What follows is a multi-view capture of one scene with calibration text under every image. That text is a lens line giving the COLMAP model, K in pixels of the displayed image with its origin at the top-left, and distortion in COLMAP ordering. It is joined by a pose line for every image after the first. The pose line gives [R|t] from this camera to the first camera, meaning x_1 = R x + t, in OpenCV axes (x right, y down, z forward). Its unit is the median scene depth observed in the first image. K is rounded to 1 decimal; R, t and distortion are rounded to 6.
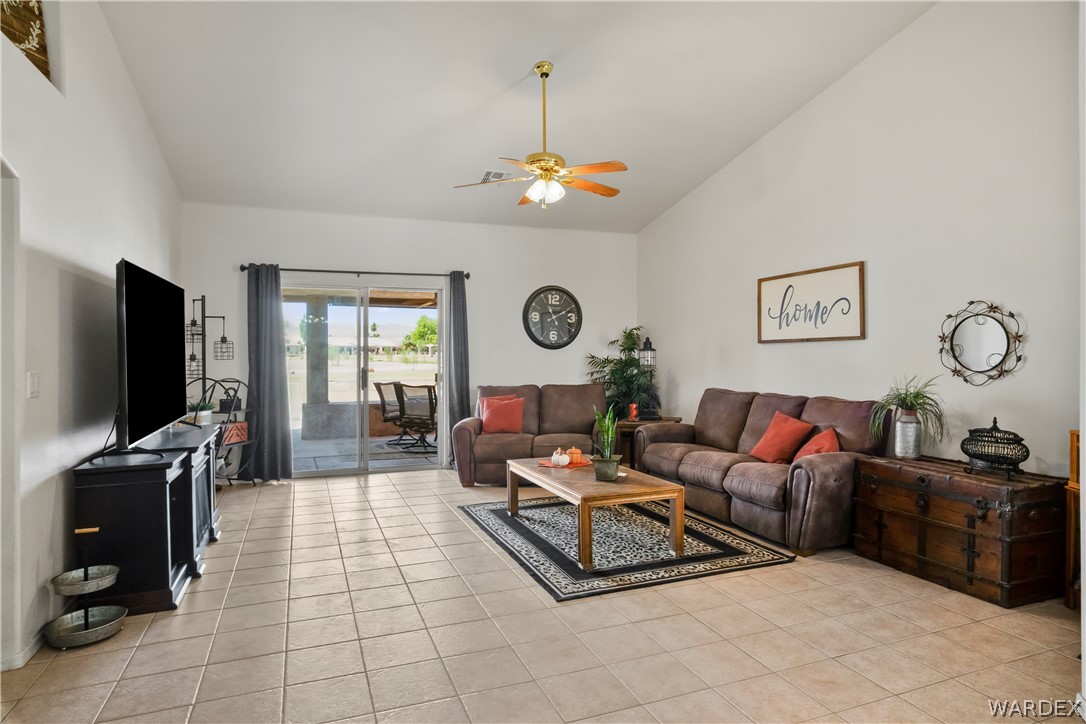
lens RADIAL K [[620.4, 0, 554.9], [0, 620.4, 364.0], [0, 0, 1]] dist [-0.033902, 0.022281]
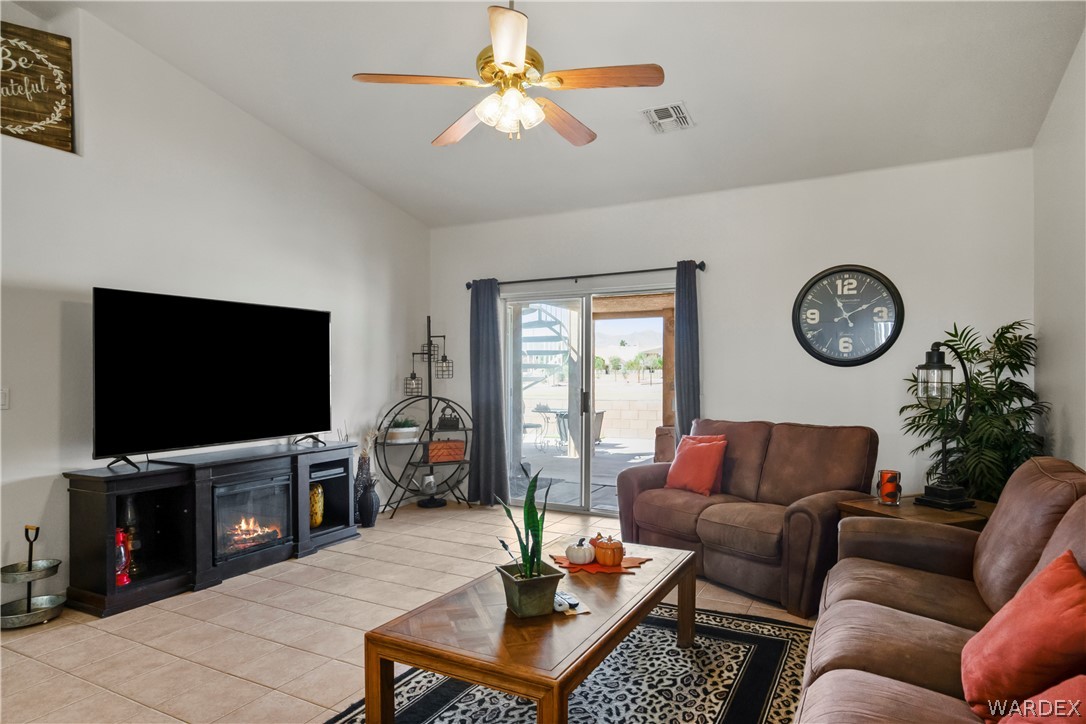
lens RADIAL K [[620.4, 0, 558.6], [0, 620.4, 376.7], [0, 0, 1]] dist [-0.033902, 0.022281]
pose [[0.650843, 0.008488, -0.759165, 0.451438], [-0.013868, 0.999904, -0.000709, -0.014460], [0.759086, 0.010989, 0.650898, 0.603123]]
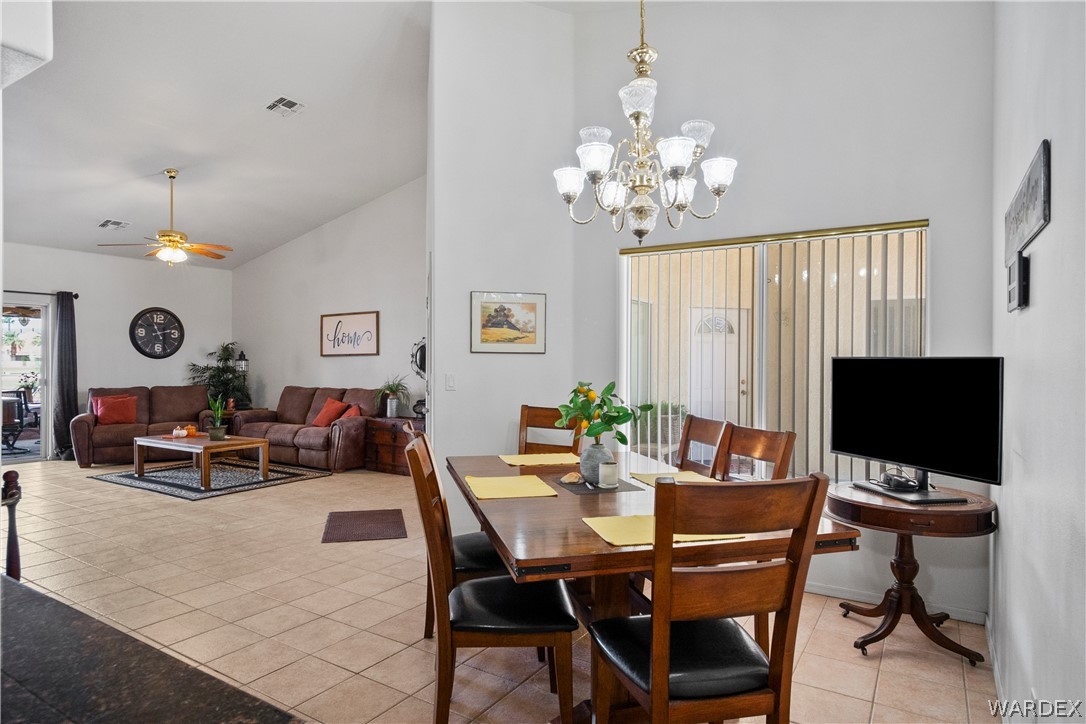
lens RADIAL K [[620.4, 0, 544.0], [0, 620.4, 363.7], [0, 0, 1]] dist [-0.033902, 0.022281]
pose [[0.814705, 0.006902, 0.579835, -0.136956], [0.003992, 0.999839, -0.017510, 0.017059], [-0.579862, 0.016580, 0.814546, -0.714093]]
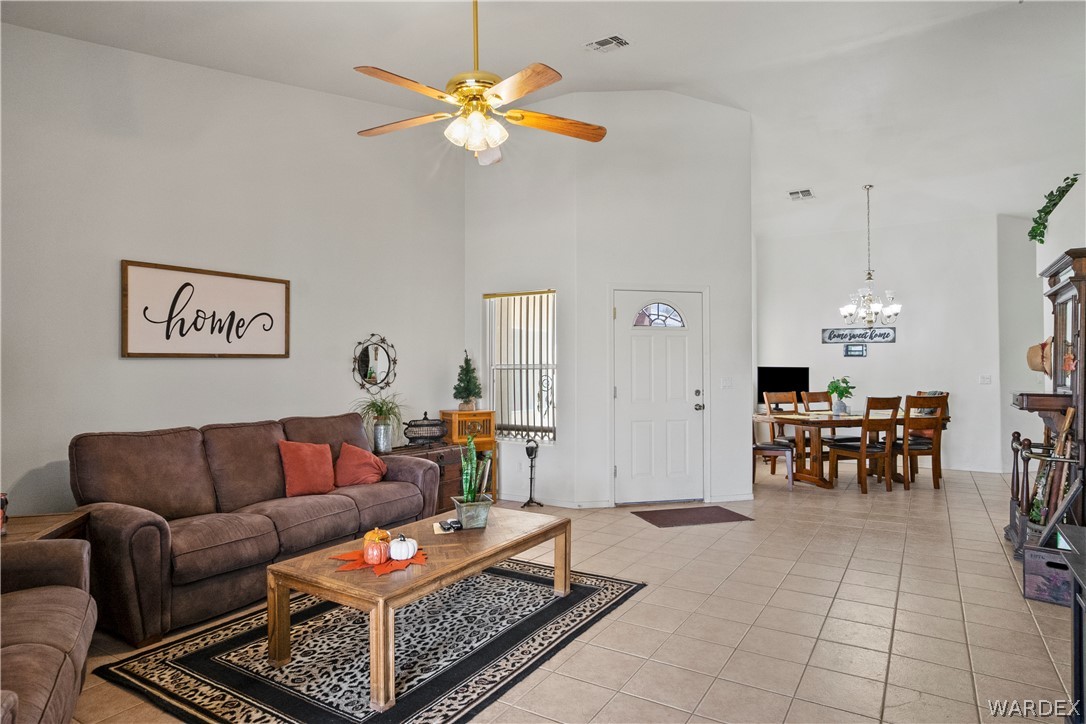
lens RADIAL K [[620.4, 0, 545.1], [0, 620.4, 357.2], [0, 0, 1]] dist [-0.033902, 0.022281]
pose [[-0.584384, 0.019007, 0.811254, -0.571037], [0.017425, 0.999789, -0.010872, -0.022745], [-0.811290, 0.007783, -0.584592, 1.253784]]
